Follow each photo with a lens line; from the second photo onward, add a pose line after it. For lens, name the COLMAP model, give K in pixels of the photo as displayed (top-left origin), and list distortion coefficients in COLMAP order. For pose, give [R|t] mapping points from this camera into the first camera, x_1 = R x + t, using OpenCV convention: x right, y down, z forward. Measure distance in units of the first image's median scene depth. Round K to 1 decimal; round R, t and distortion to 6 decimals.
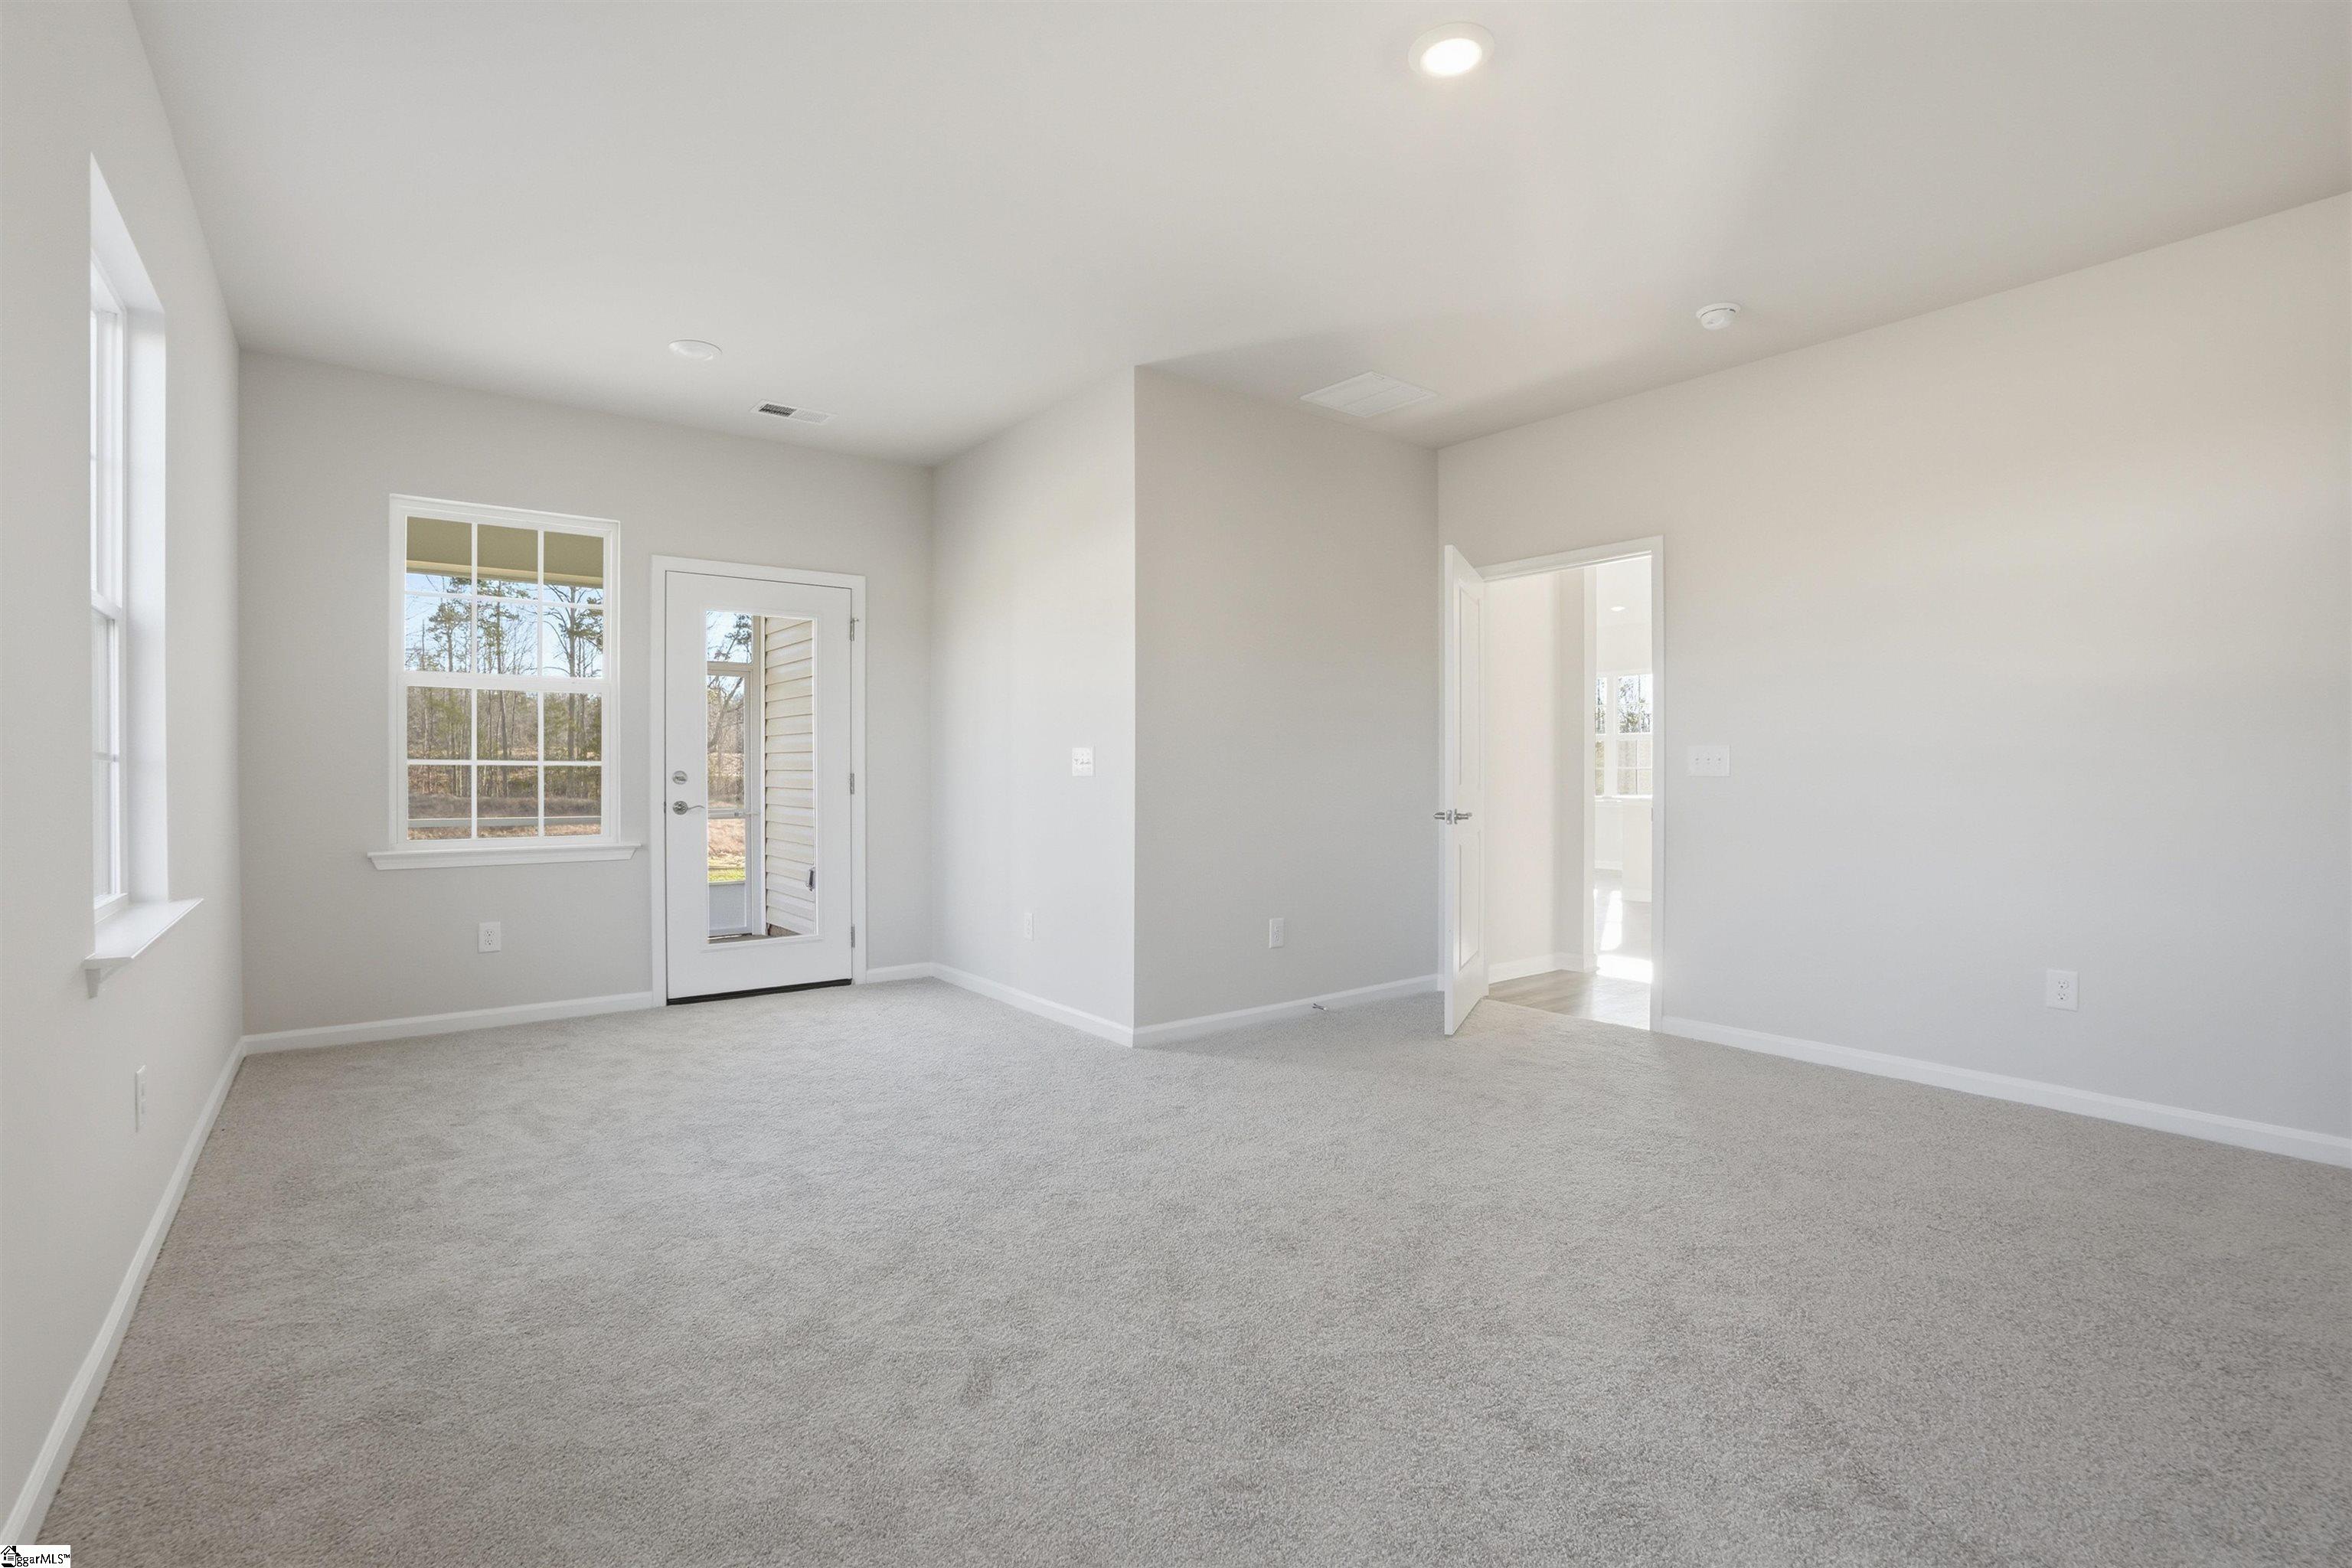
lens RADIAL K [[1081.2, 0, 1176.7], [0, 1081.2, 778.8], [0, 0, 1]] dist [-0.050632, 0.014167]
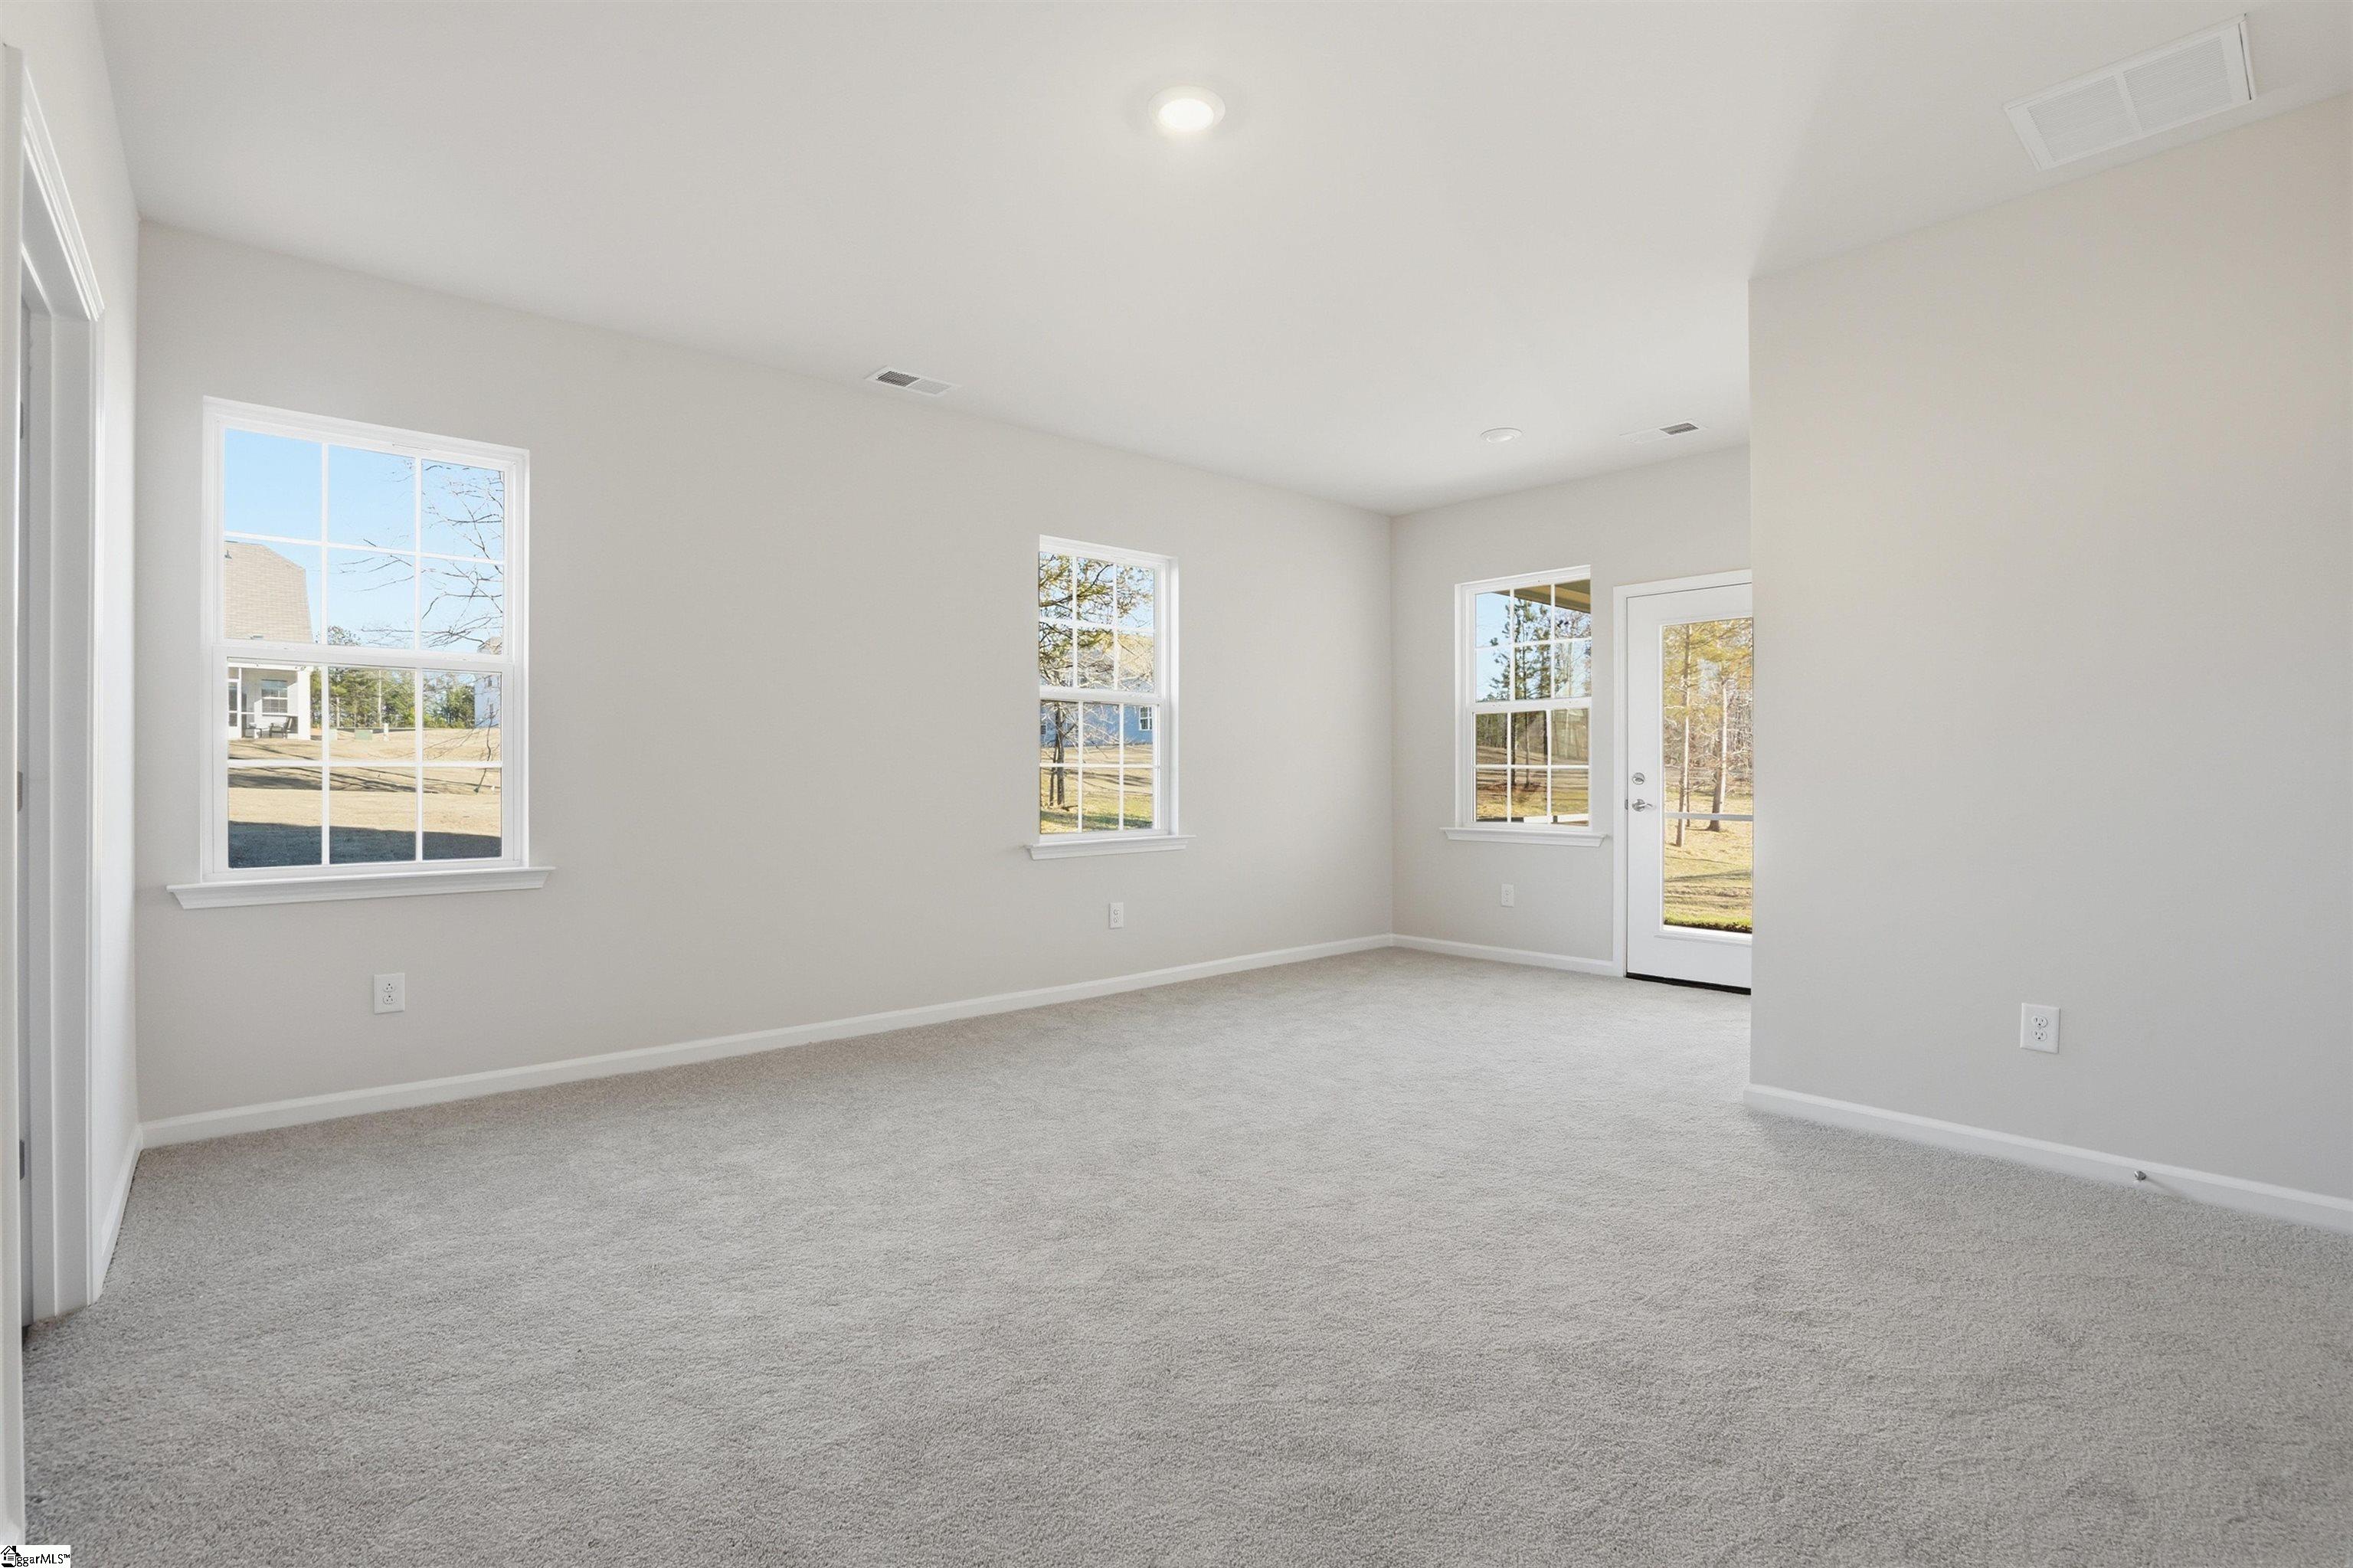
lens RADIAL K [[1081.7, 0, 1177.2], [0, 1081.7, 778.8], [0, 0, 1]] dist [-0.050632, 0.014167]
pose [[0.096101, 0.005279, -0.995358, 0.624095], [-0.010776, 0.999933, 0.004262, -0.000552], [0.995313, 0.010316, 0.096152, 0.413928]]
